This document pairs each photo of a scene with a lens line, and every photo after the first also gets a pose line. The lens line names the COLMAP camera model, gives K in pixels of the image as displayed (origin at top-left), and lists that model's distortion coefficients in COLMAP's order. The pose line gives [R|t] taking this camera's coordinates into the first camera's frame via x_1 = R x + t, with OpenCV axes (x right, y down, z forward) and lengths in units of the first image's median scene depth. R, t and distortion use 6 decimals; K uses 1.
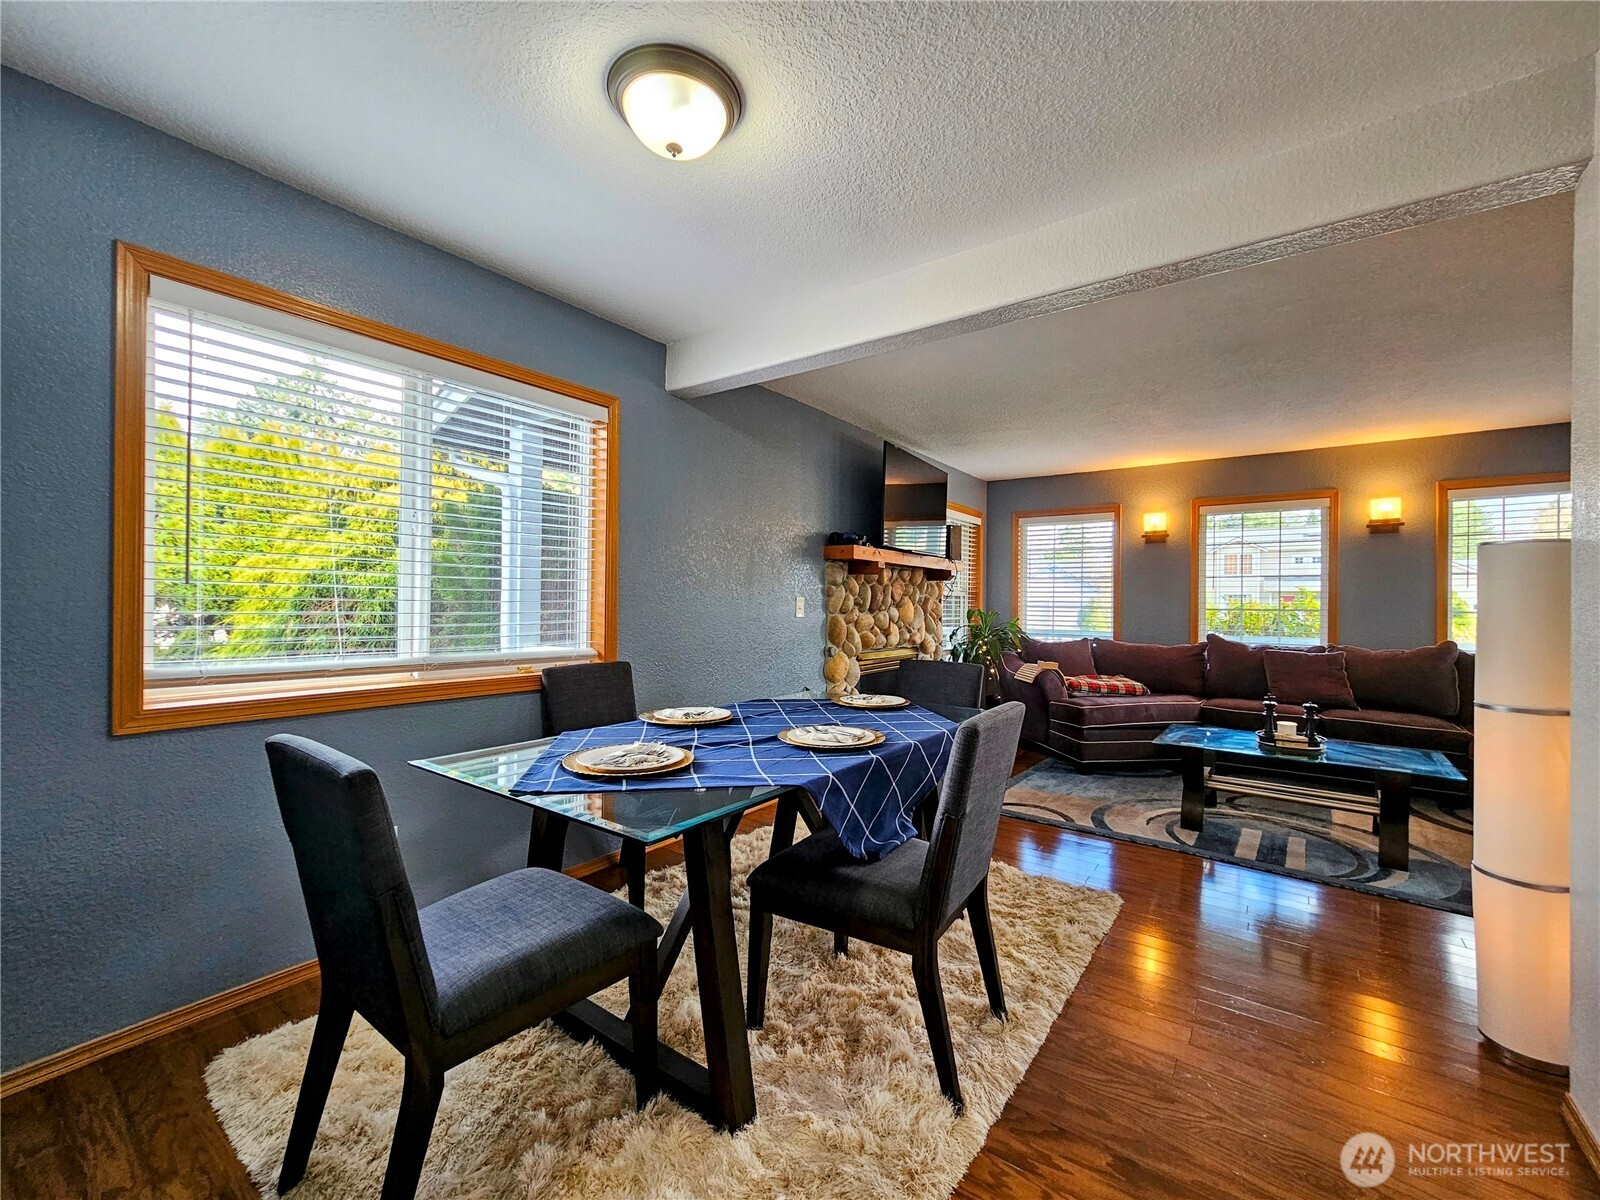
lens RADIAL K [[659.5, 0, 808.4], [0, 659.5, 596.1], [0, 0, 1]] dist [-0.005328, 0.003803]
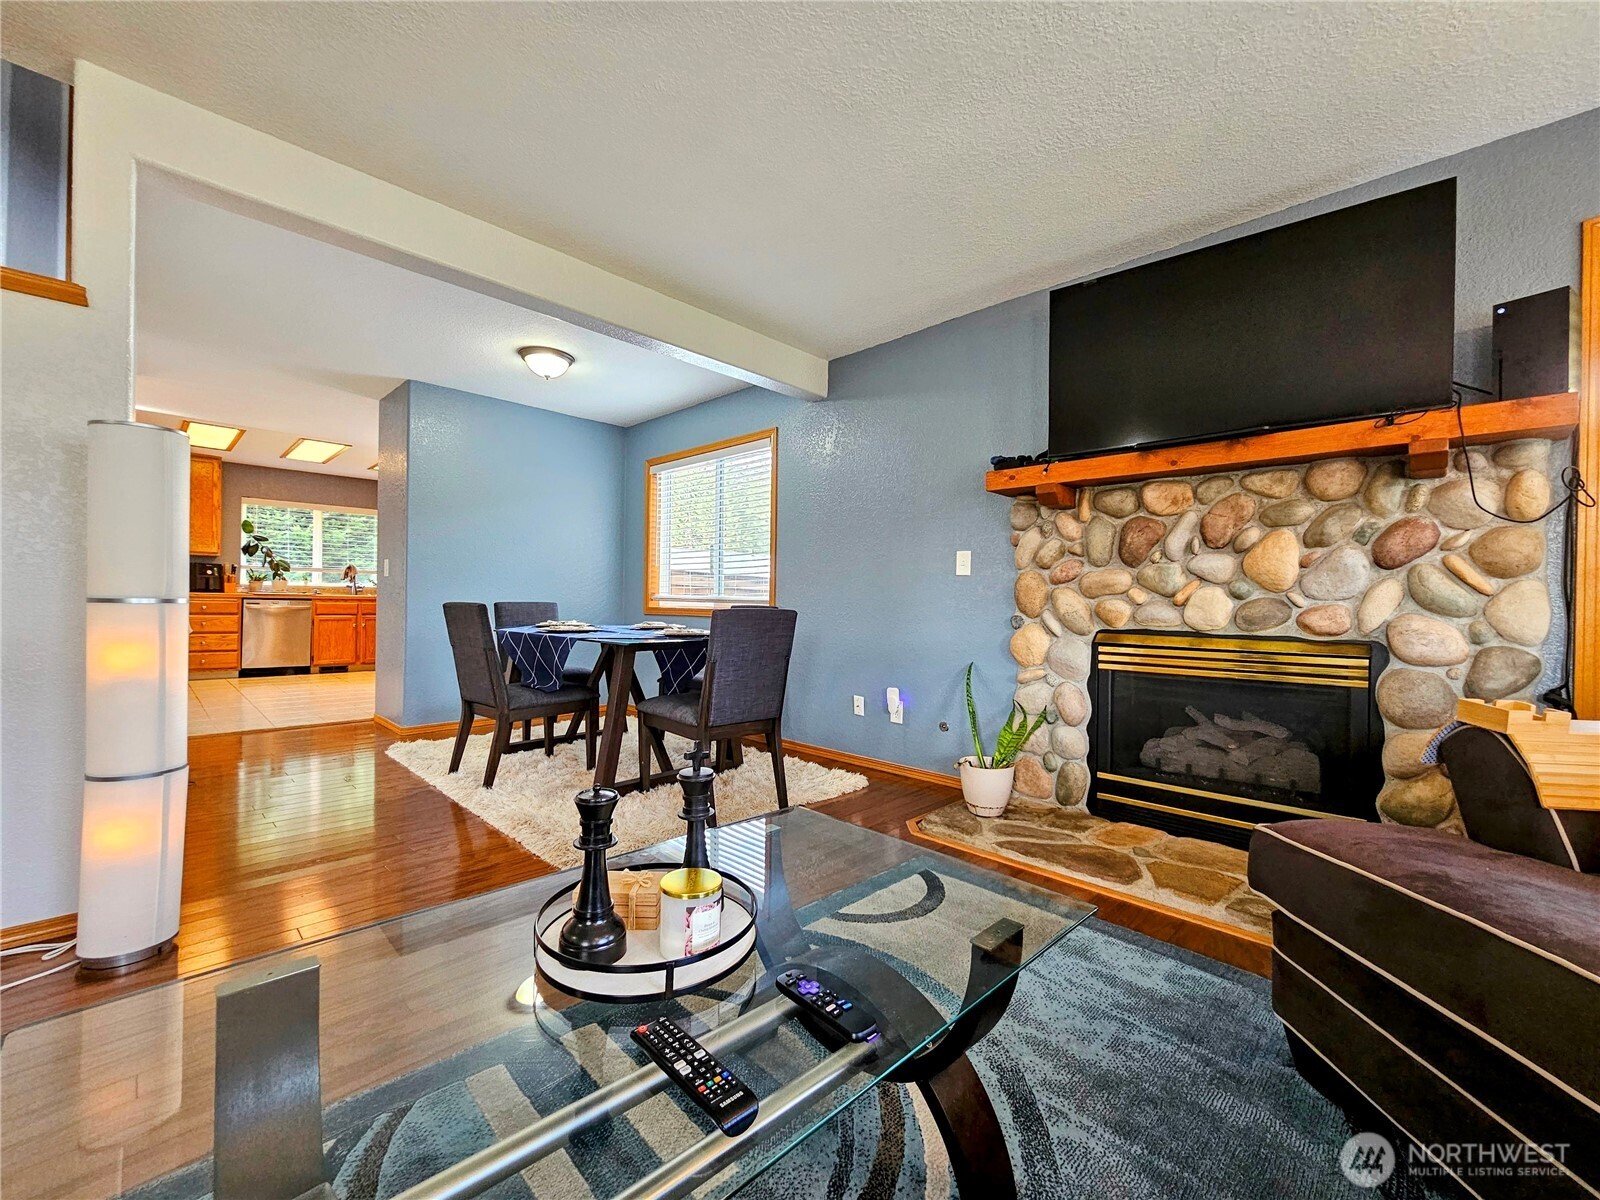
lens RADIAL K [[659.5, 0, 792.8], [0, 659.5, 601.5], [0, 0, 1]] dist [-0.005328, 0.003803]
pose [[-0.152336, -0.011627, -0.988260, 0.747708], [-0.006758, 0.999920, -0.010723, 0.067767], [0.988306, 0.005046, -0.152402, 0.825363]]
